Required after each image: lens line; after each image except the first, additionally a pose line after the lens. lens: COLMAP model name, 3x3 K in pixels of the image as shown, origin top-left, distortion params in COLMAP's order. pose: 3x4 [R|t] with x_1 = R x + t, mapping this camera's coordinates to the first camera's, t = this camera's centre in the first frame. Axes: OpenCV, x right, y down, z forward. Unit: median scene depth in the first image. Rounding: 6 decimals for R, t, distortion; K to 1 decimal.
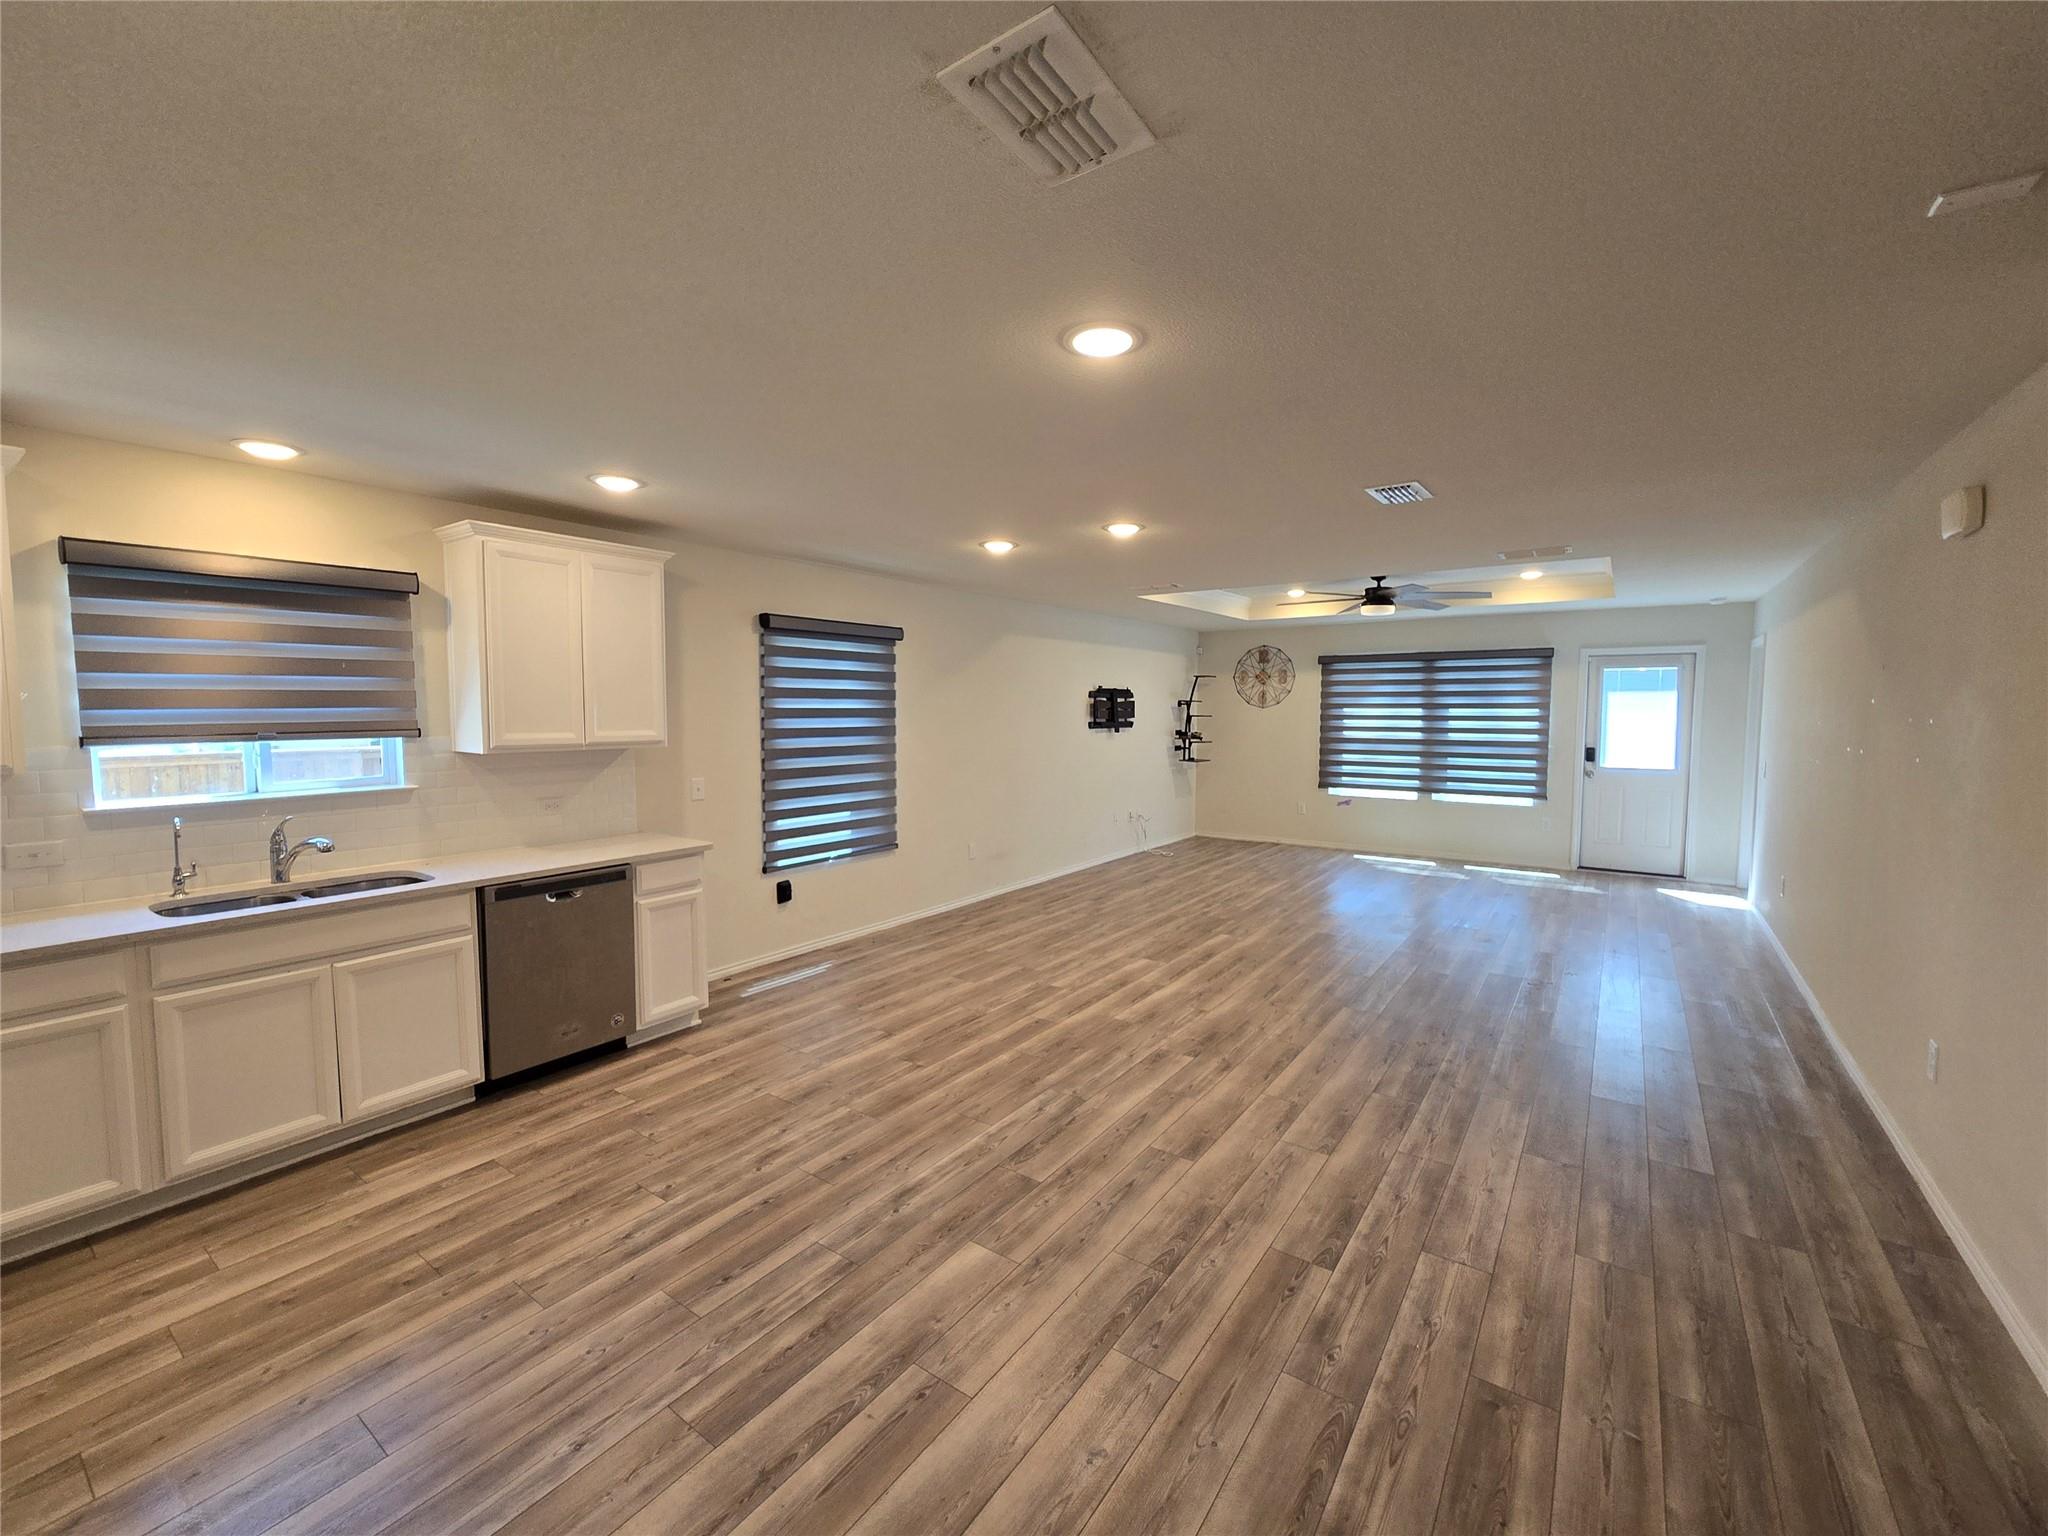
lens RADIAL K [[842.9, 0, 1034.9], [0, 842.9, 756.9], [0, 0, 1]] dist [-0.000925, 0.002980]
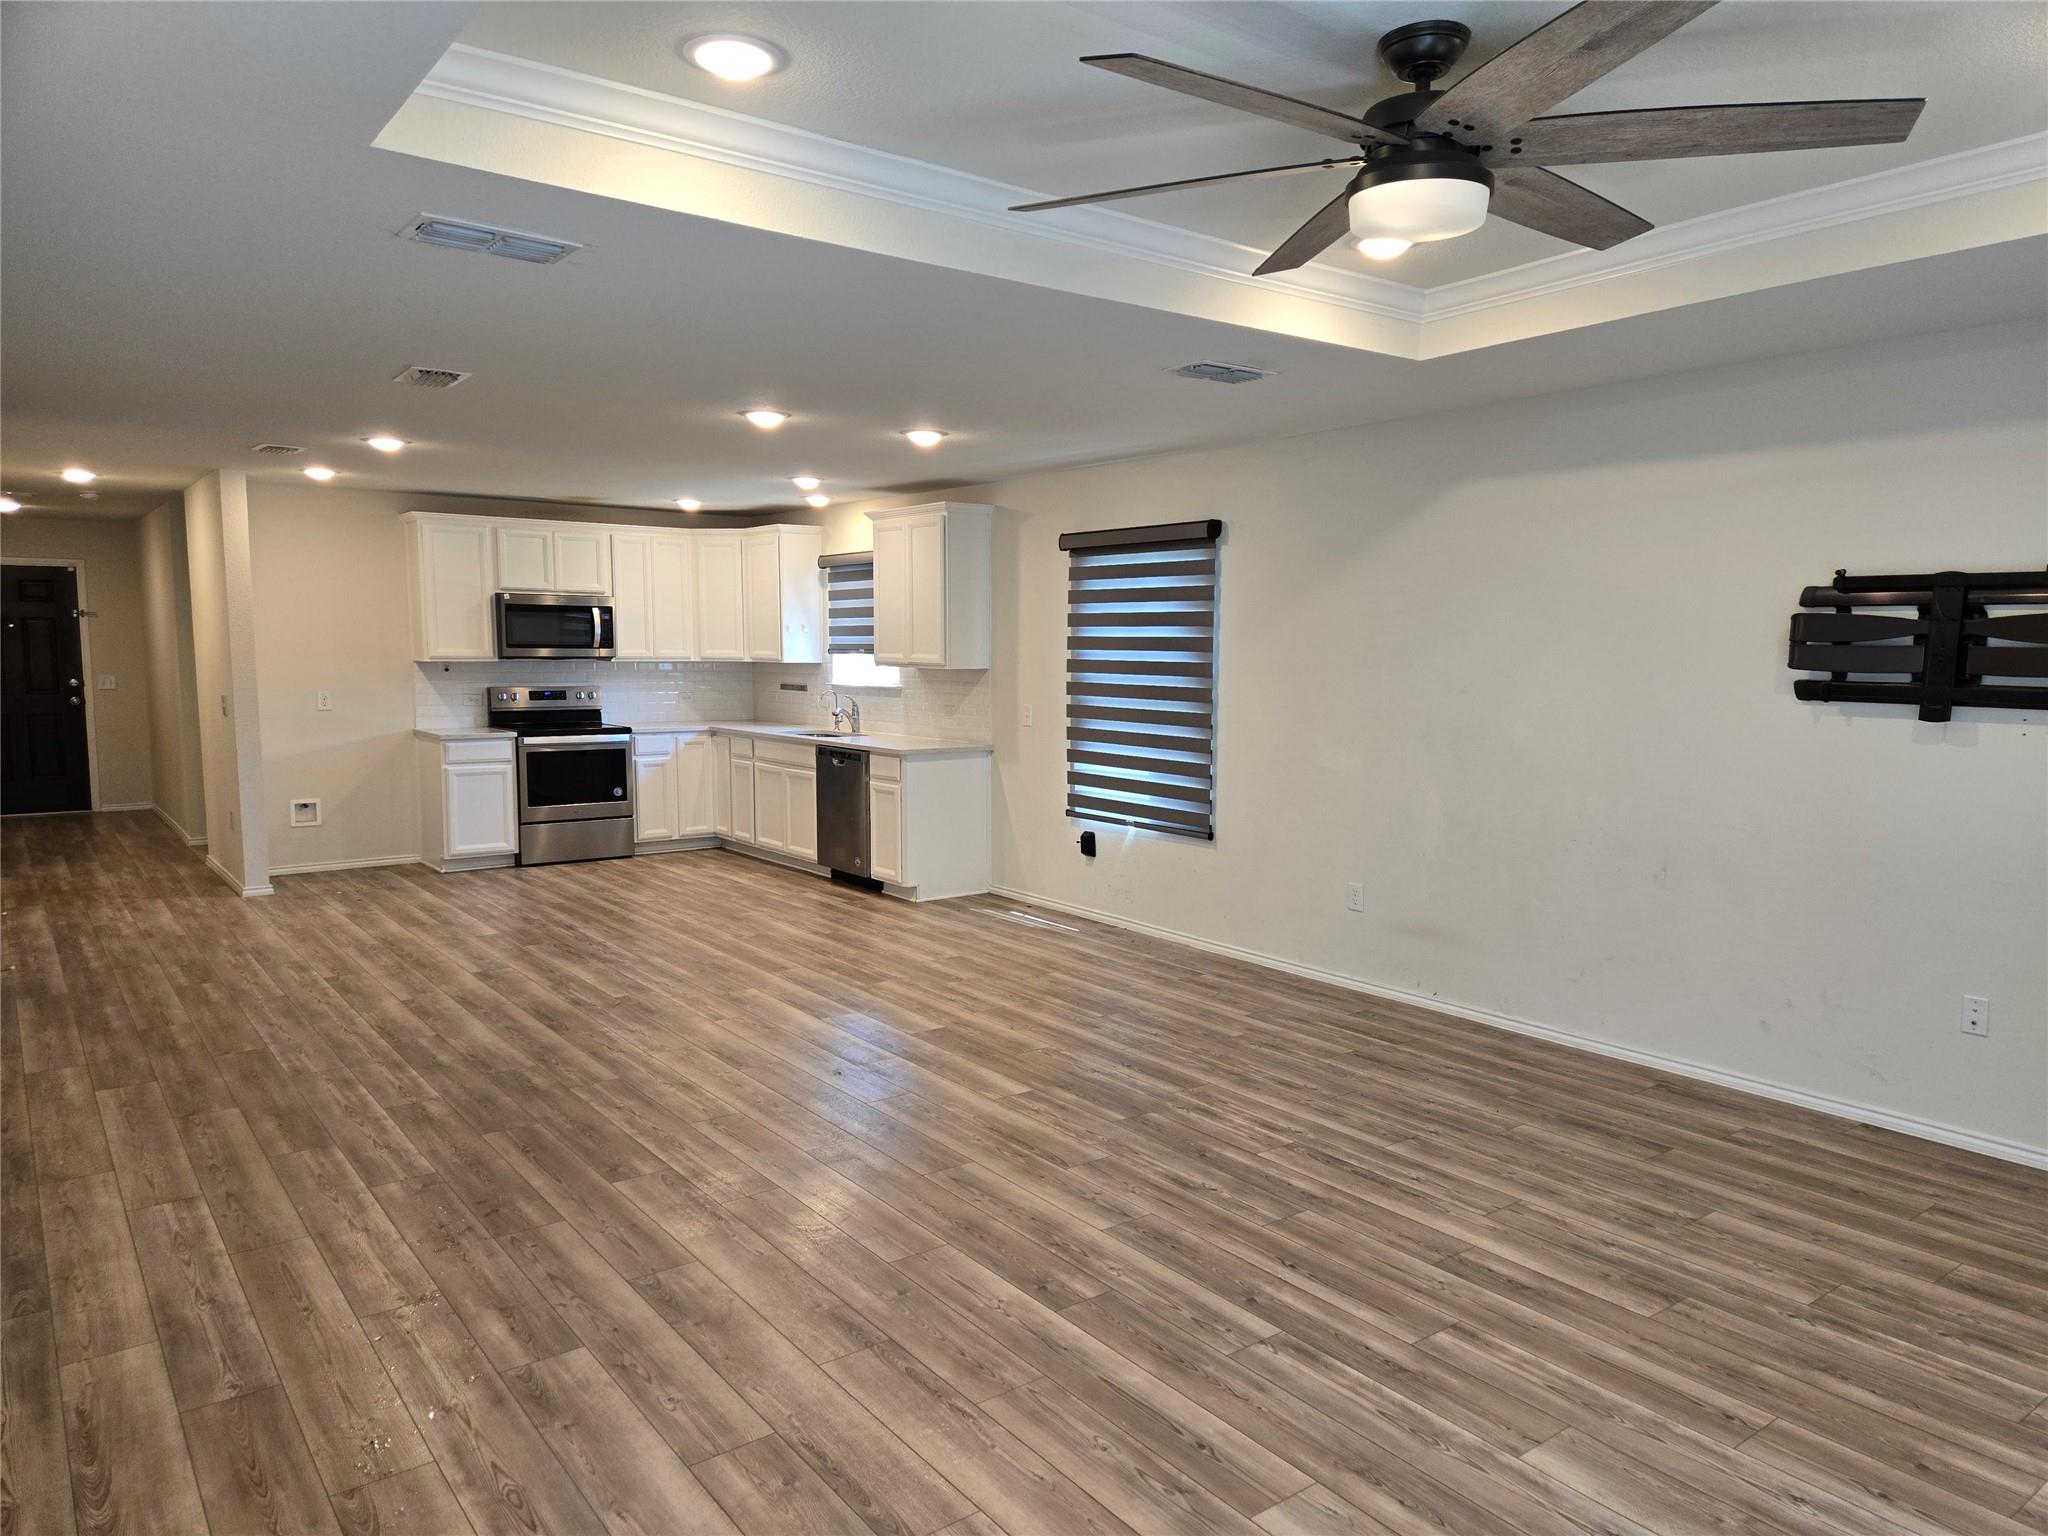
lens RADIAL K [[1373.8, 0, 1029.0], [0, 1373.8, 780.2], [0, 0, 1]] dist [0.103958, -0.090942]
pose [[-0.311111, 0.095997, -0.945513, 1.562175], [-0.062675, 0.990647, 0.121202, -0.113658], [0.948305, 0.096967, -0.302185, 1.959711]]
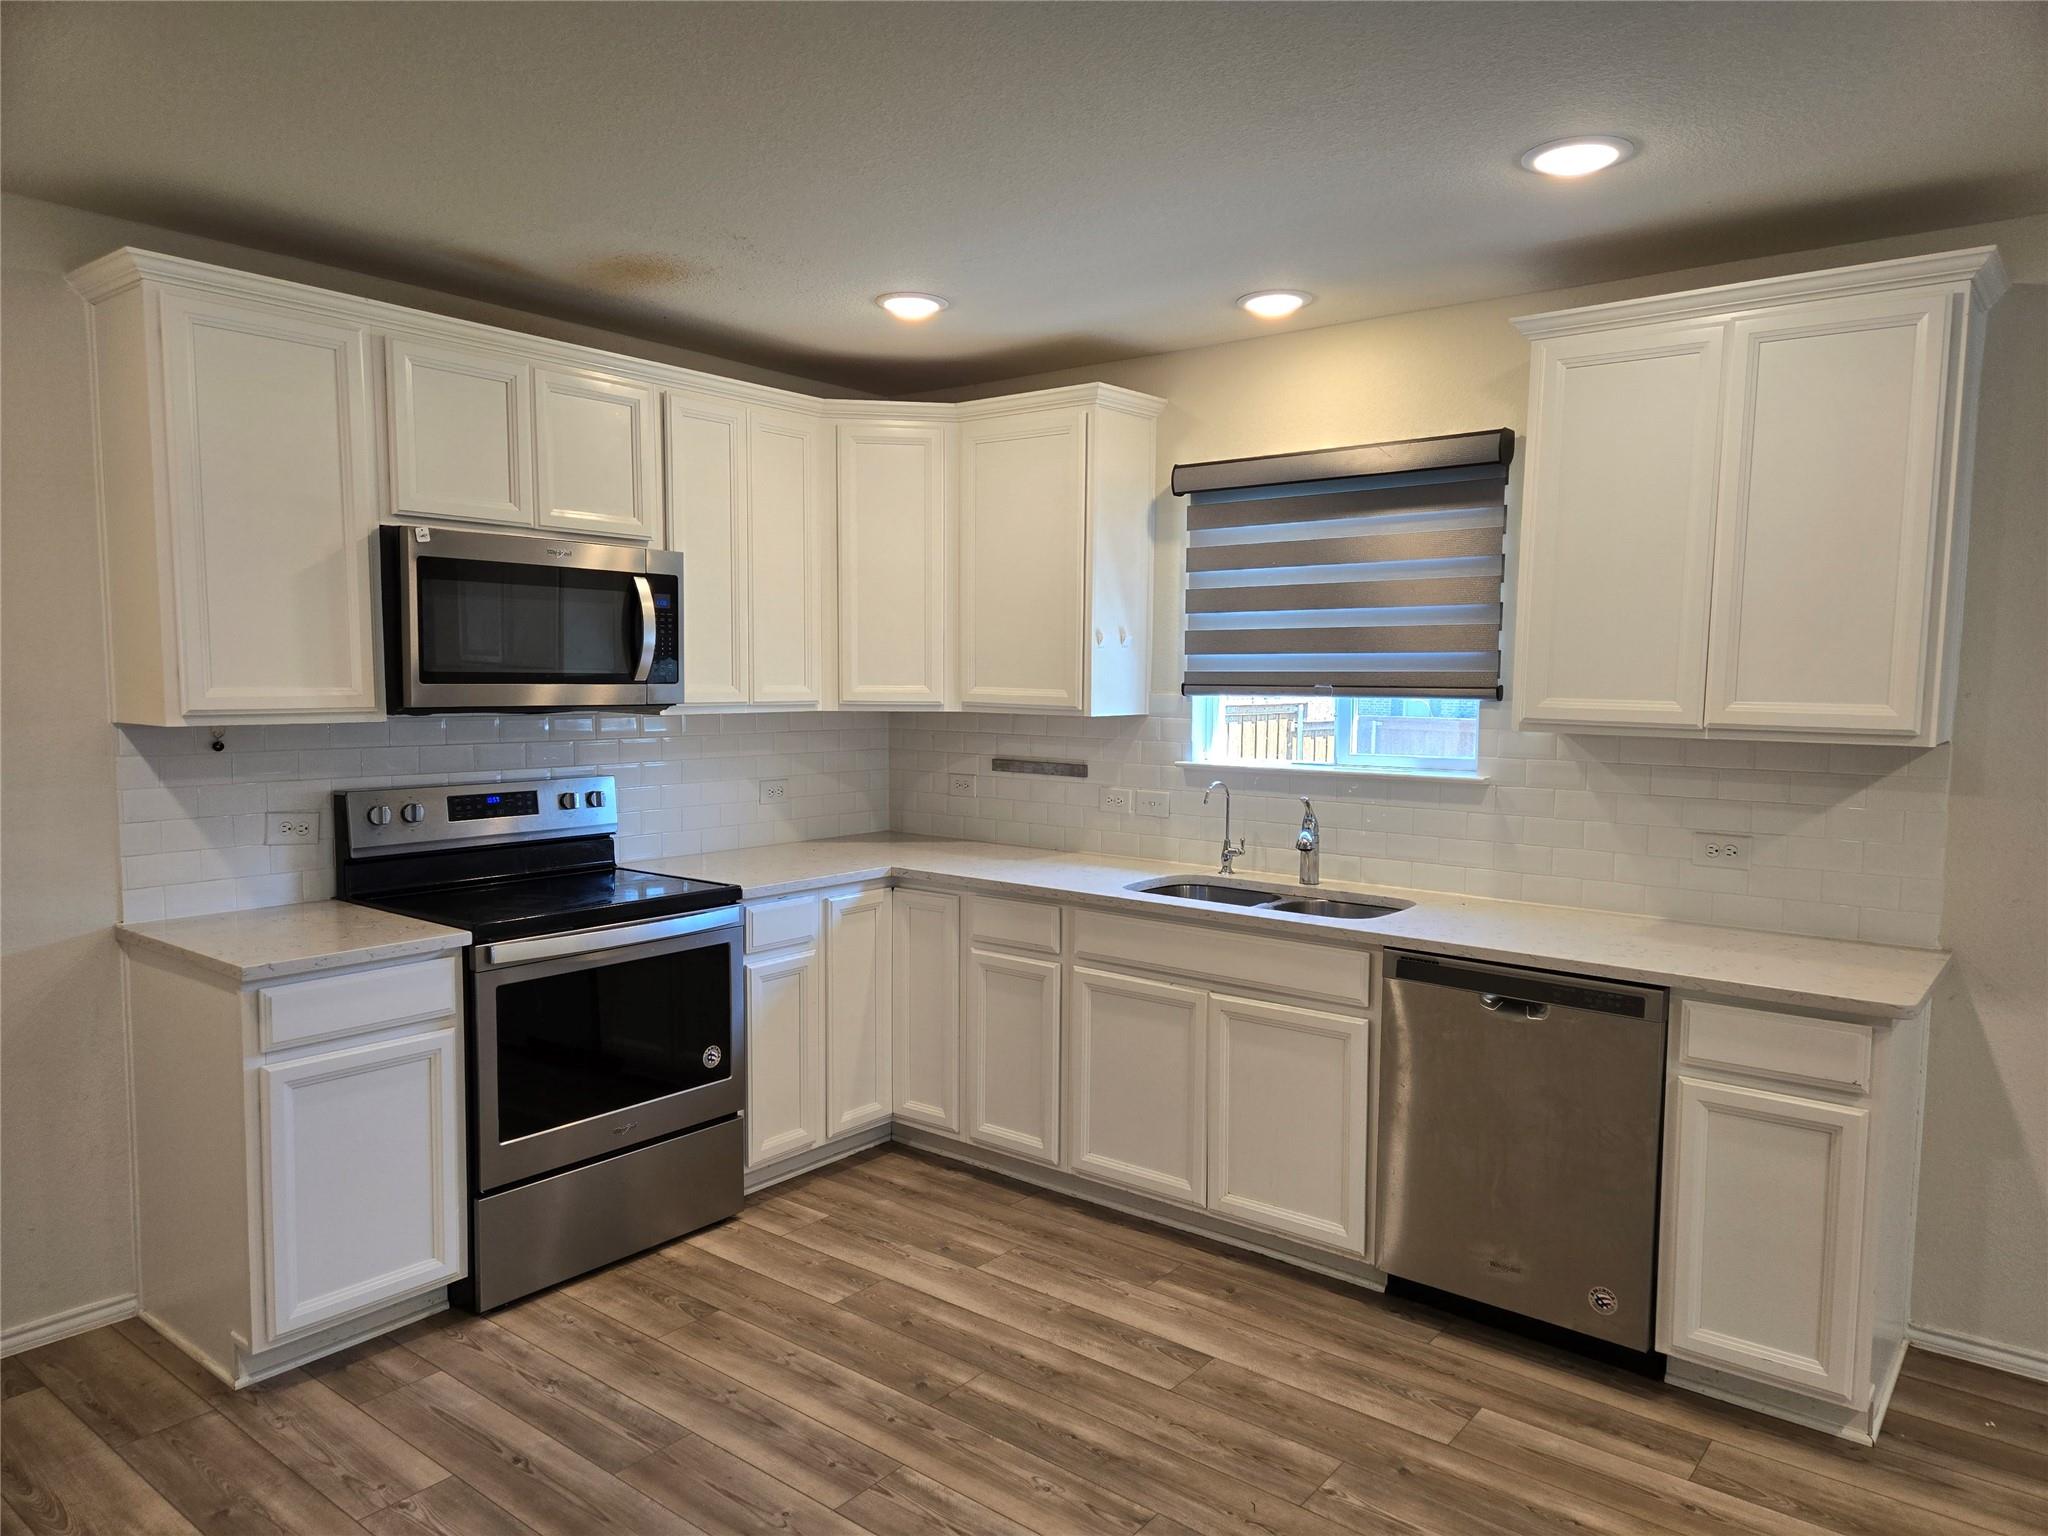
lens RADIAL K [[1373.8, 0, 1029.0], [0, 1373.8, 780.2], [0, 0, 1]] dist [0.103958, -0.090942]
pose [[-0.060010, 0.083697, -0.994683, 0.297421], [-0.071153, 0.993585, 0.087898, -0.029349], [0.995659, 0.076049, -0.053670, 0.701586]]
